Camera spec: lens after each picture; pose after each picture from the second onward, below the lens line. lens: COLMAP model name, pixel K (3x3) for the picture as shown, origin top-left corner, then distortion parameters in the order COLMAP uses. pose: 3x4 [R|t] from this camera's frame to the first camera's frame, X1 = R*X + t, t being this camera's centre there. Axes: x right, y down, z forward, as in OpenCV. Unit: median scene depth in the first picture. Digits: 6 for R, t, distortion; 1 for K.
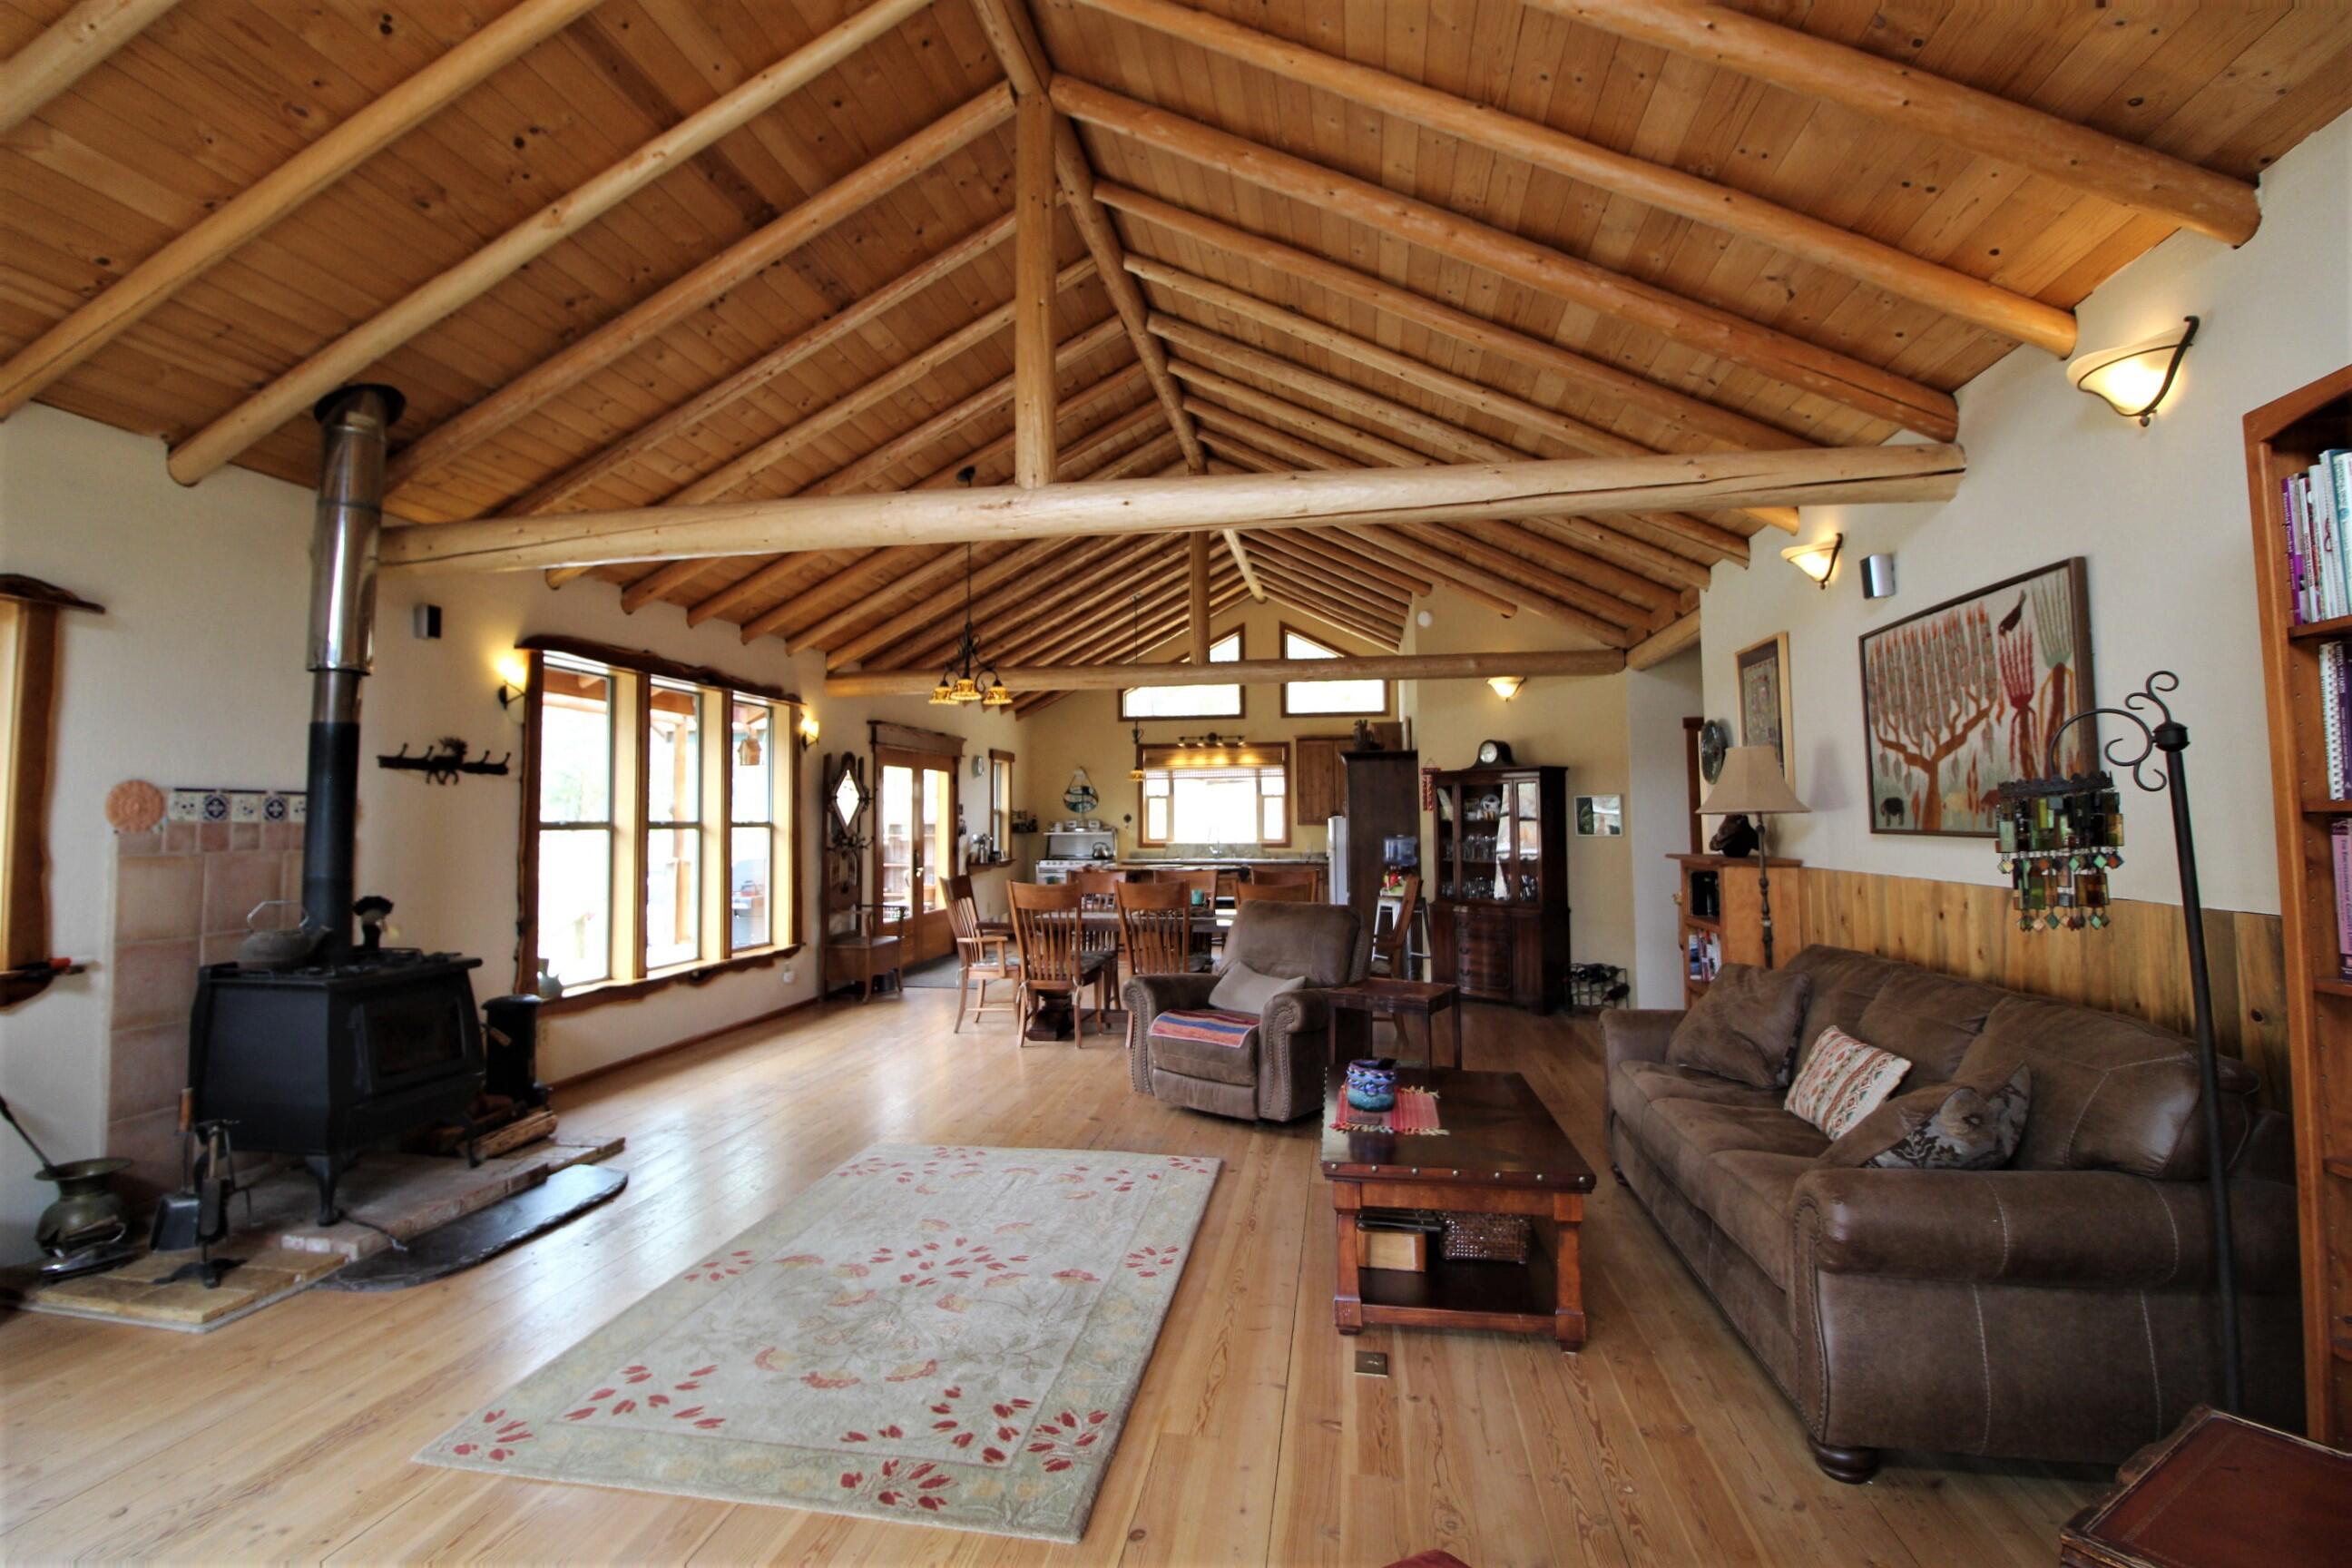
lens RADIAL K [[1055.2, 0, 1171.0], [0, 1055.2, 789.7], [0, 0, 1]] dist [0.000265, 0.000070]
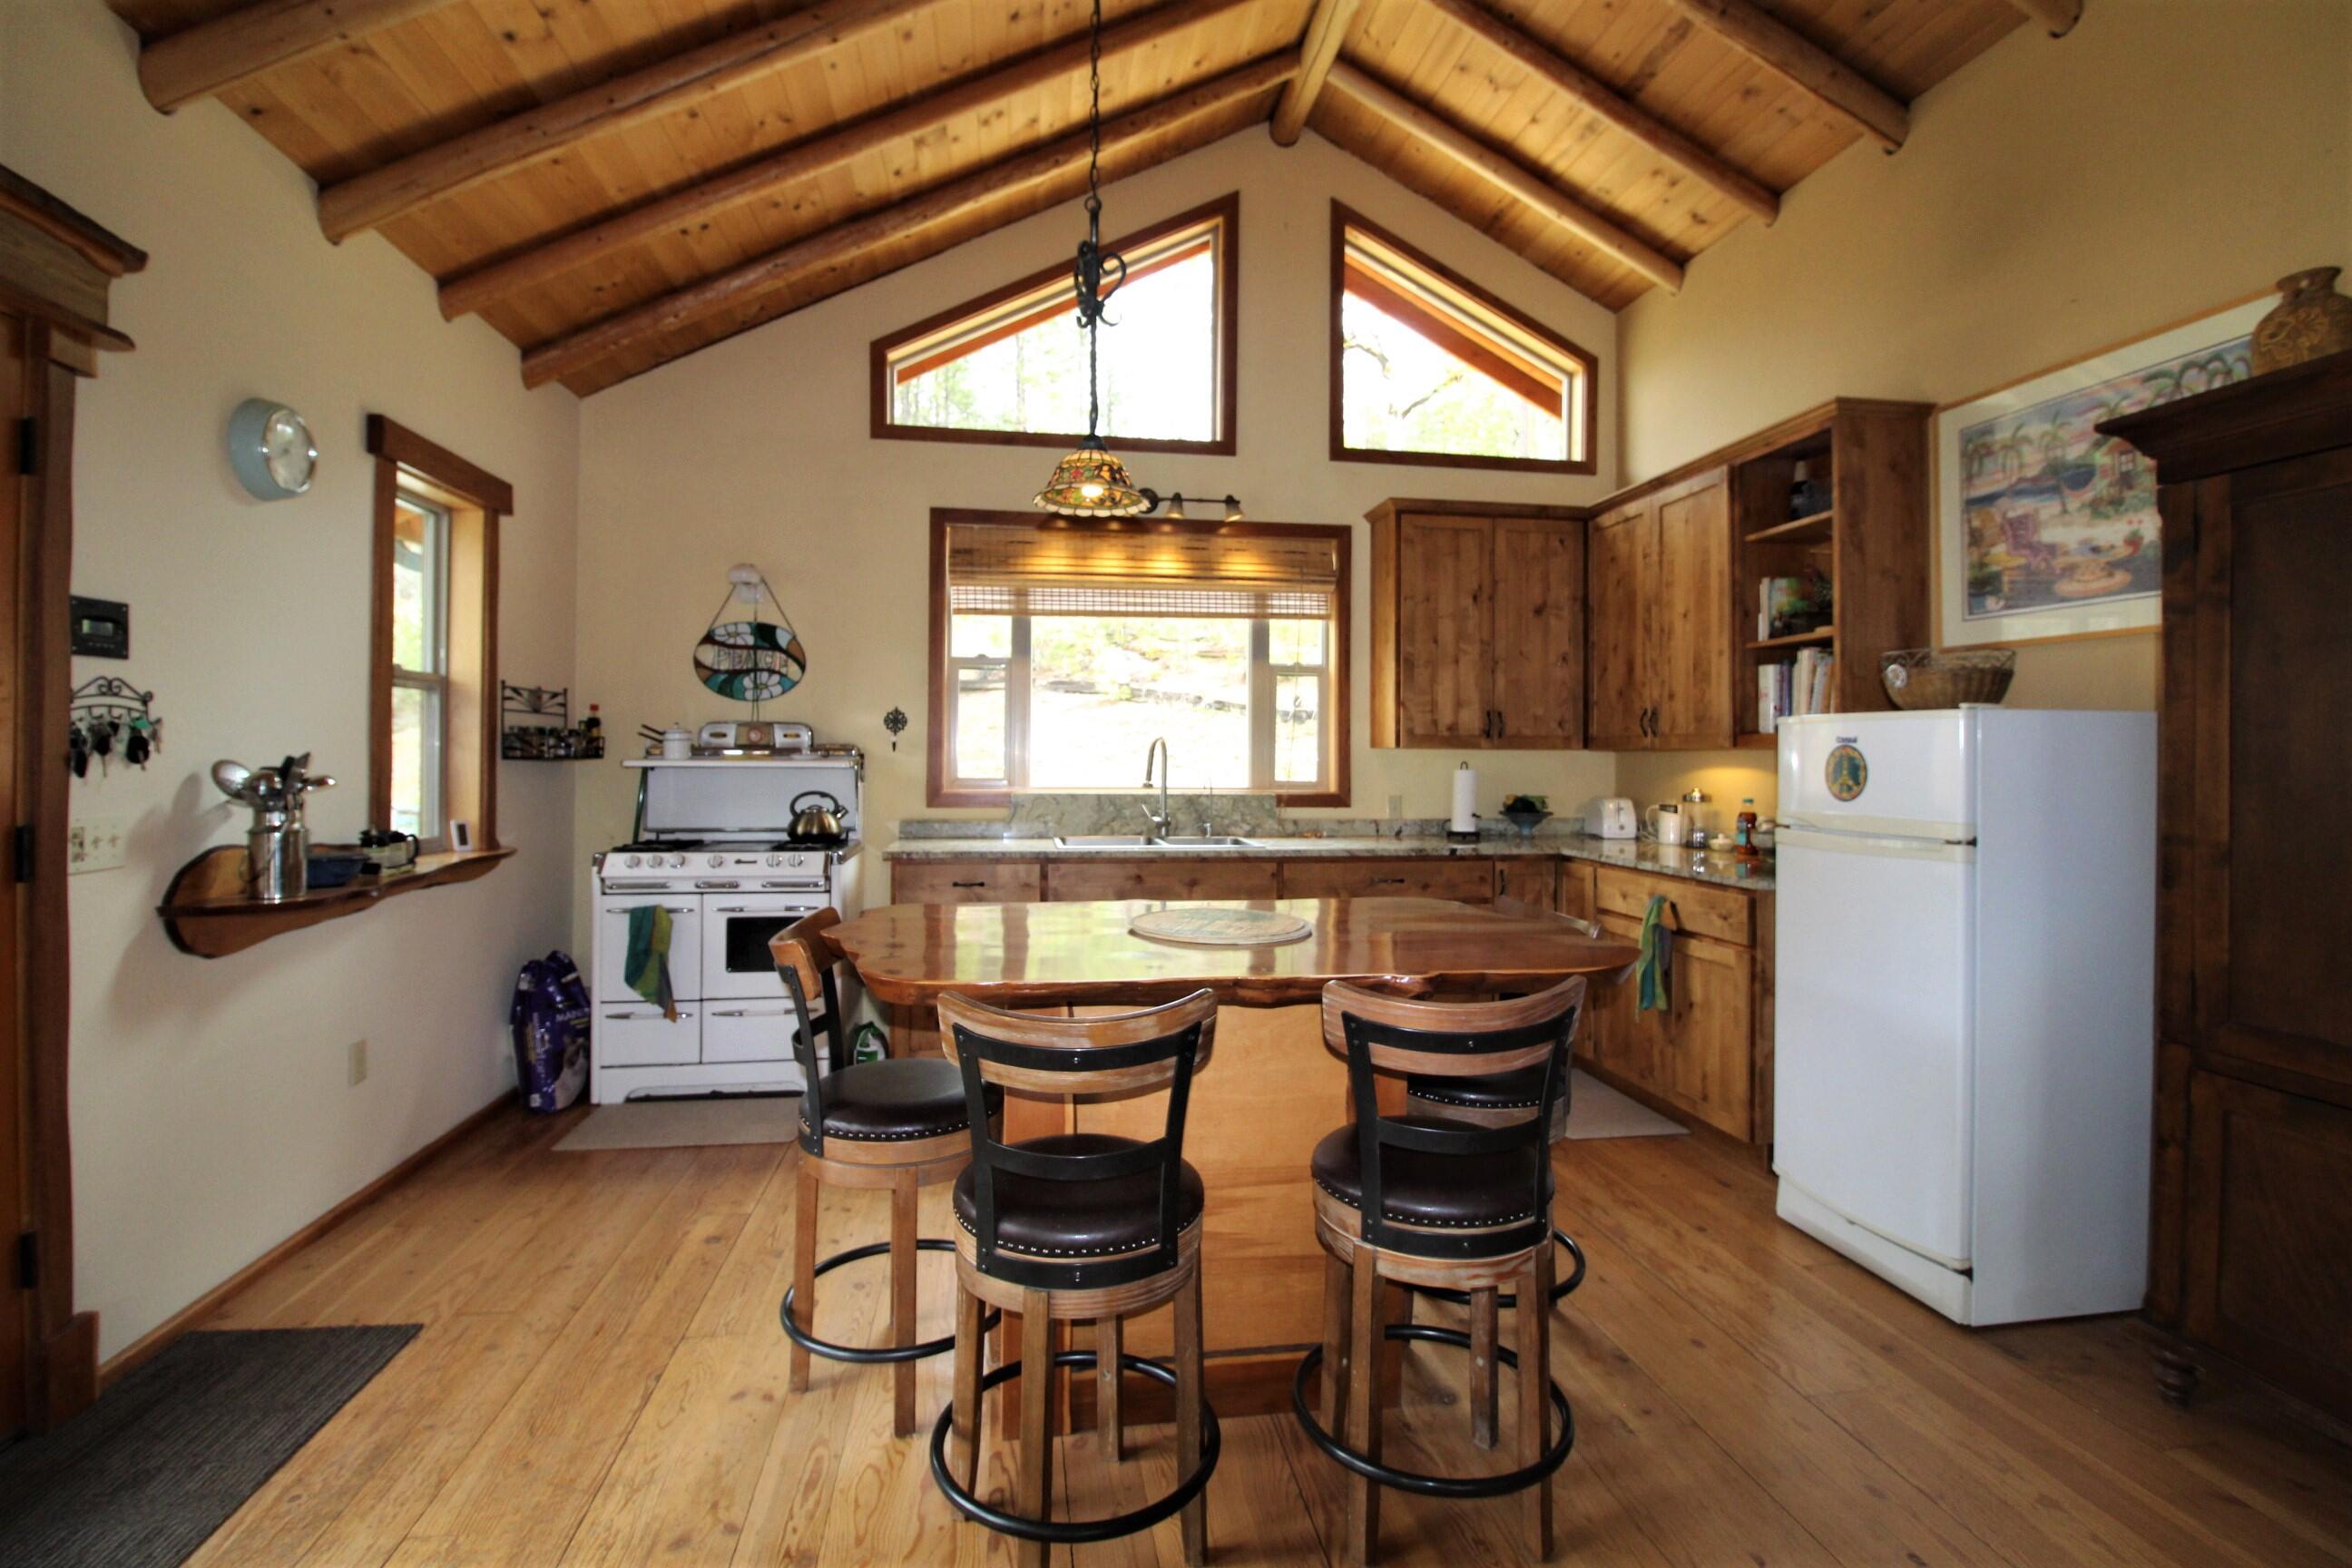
lens RADIAL K [[1055.2, 0, 1177.7], [0, 1055.2, 767.5], [0, 0, 1]] dist [0.000265, 0.000070]
pose [[0.943649, 0.006202, 0.330890, -0.069644], [-0.018464, 0.999254, 0.033927, 0.029477], [-0.330432, -0.038125, 0.943059, 0.652977]]
